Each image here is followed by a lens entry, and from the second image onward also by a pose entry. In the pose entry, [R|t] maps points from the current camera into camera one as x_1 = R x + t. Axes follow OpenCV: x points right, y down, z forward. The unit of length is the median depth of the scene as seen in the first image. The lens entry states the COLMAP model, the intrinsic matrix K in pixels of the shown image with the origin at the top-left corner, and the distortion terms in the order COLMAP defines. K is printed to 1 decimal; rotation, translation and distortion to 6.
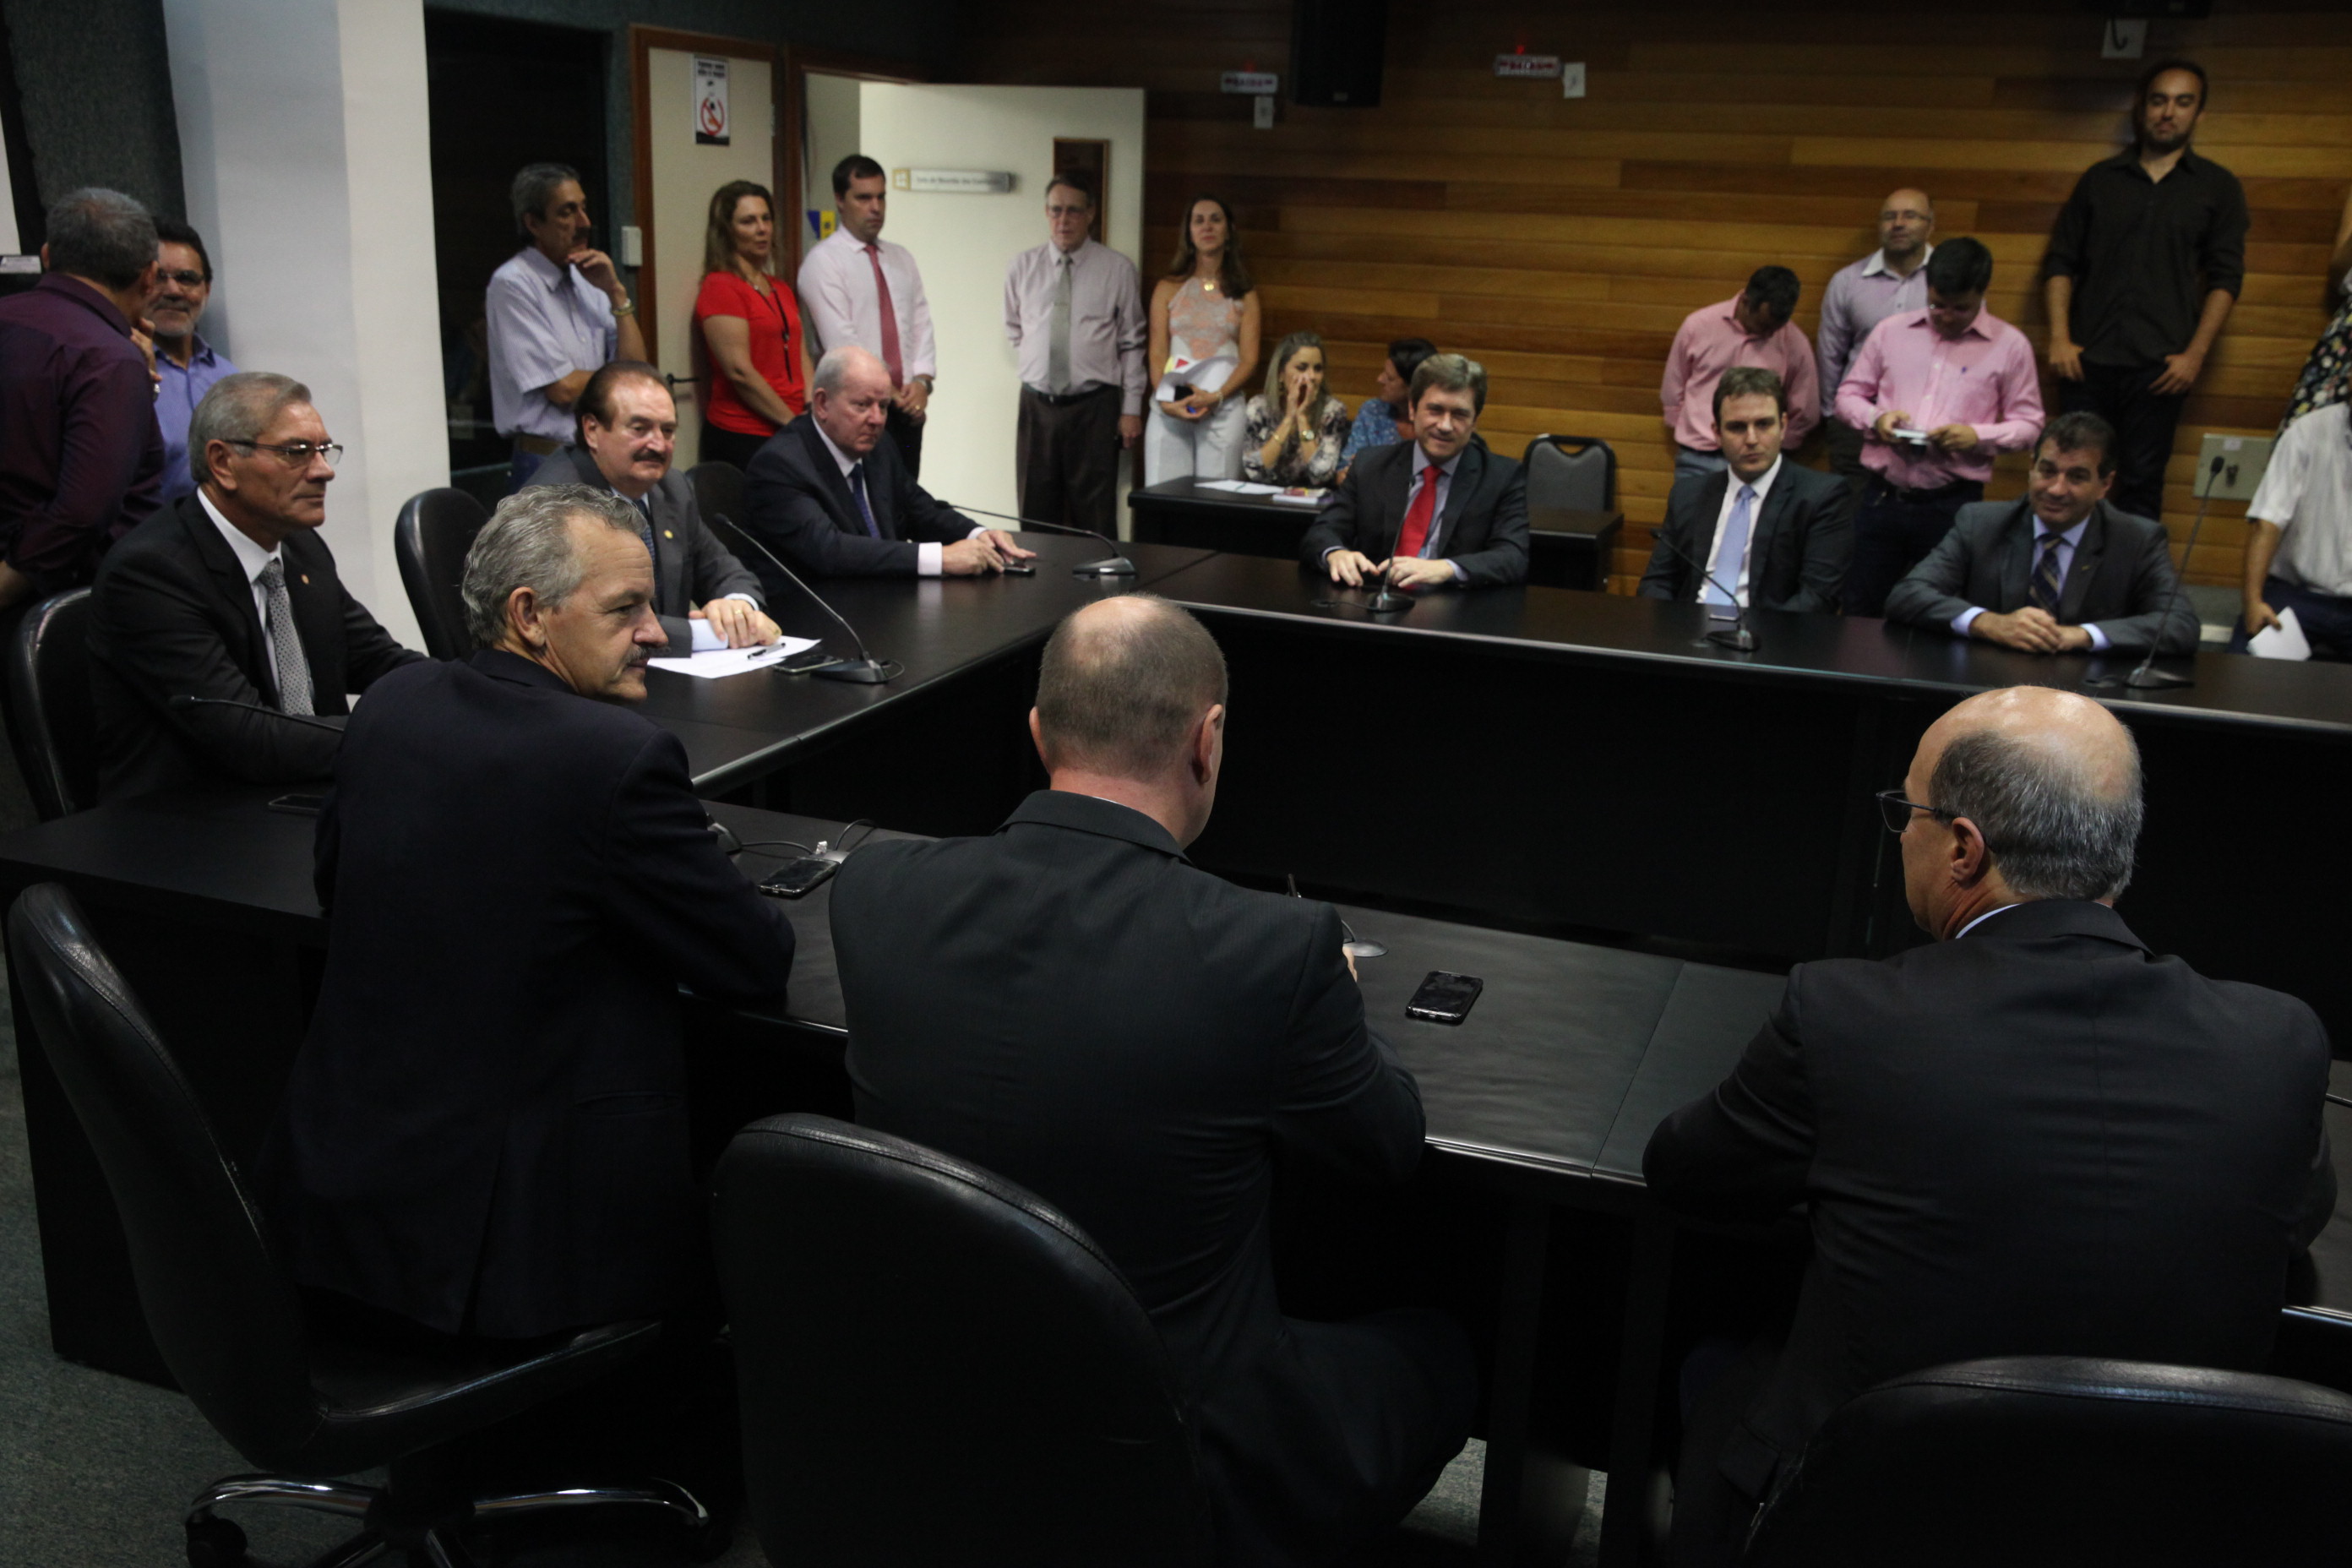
lens RADIAL K [[2139.5, 0, 1219.1], [0, 2139.5, 773.5], [0, 0, 1]] dist [0.037833, -0.006689]
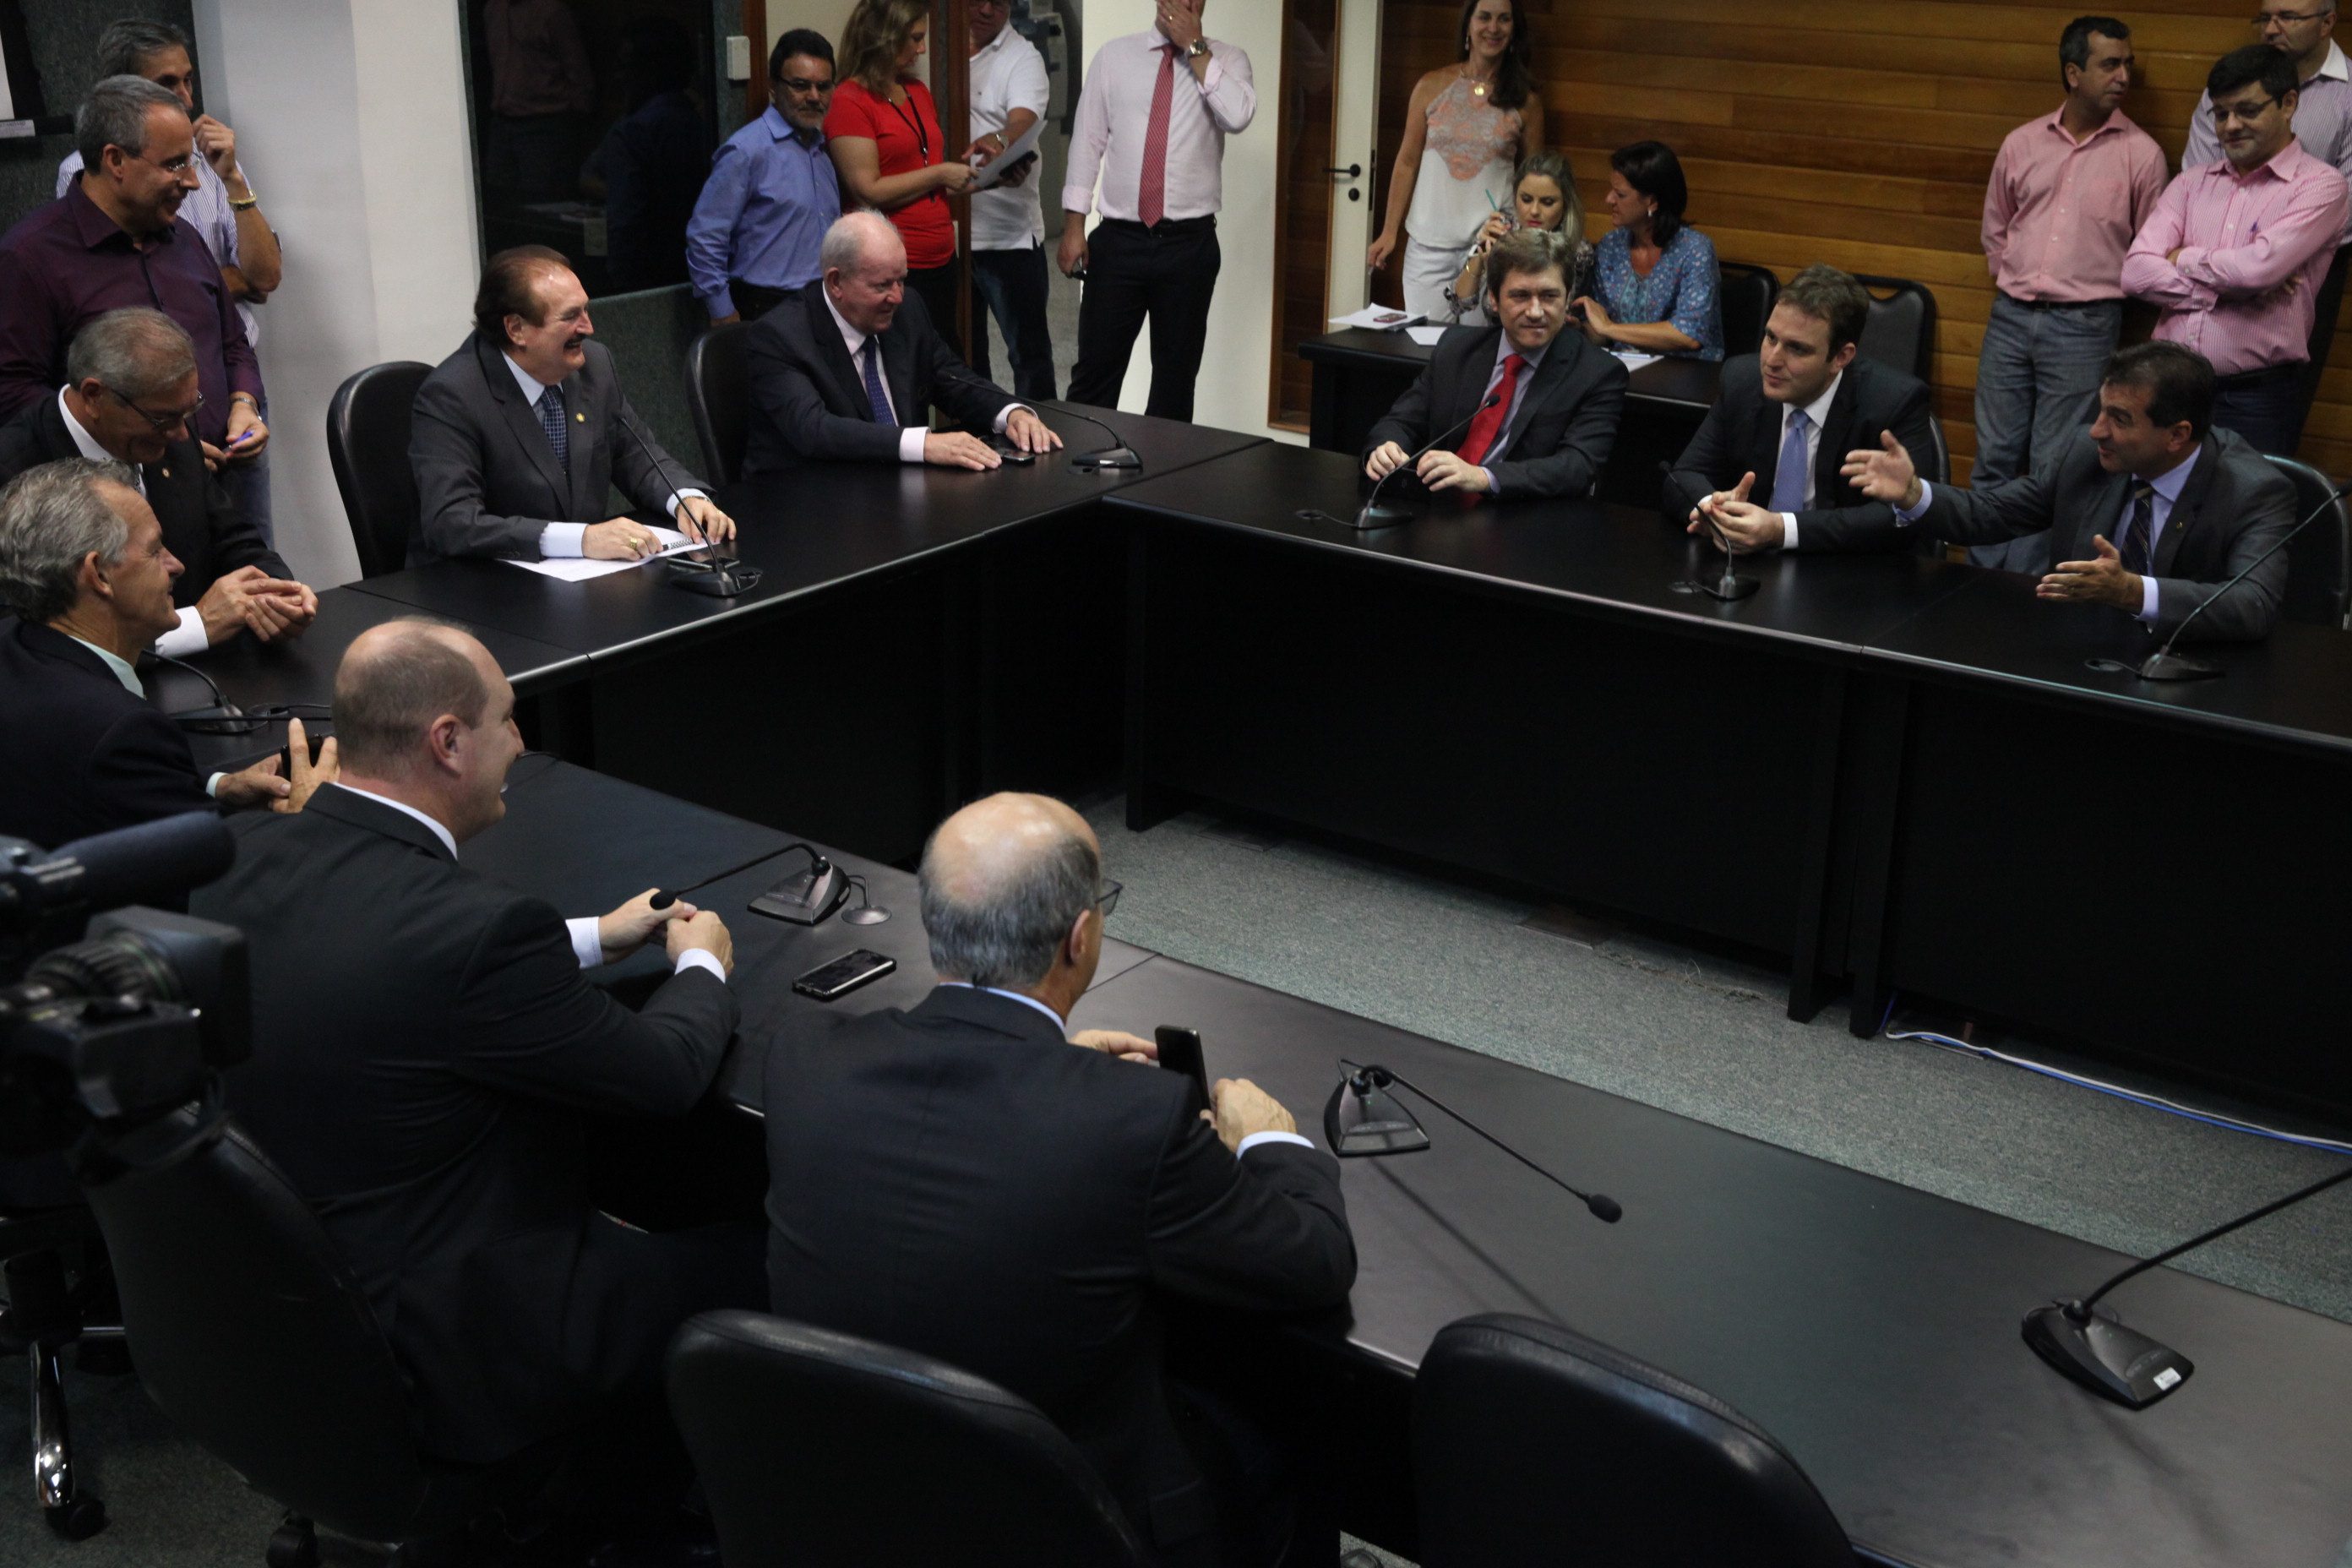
lens RADIAL K [[2797.5, 0, 1184.6], [0, 2797.5, 762.0], [0, 0, 1]] dist [0.123151, 0.000000]
pose [[0.961469, 0.075220, -0.264421, 0.292764], [-0.057994, 0.995690, 0.072369, -0.053870], [0.268725, -0.054246, 0.961688, -0.142348]]
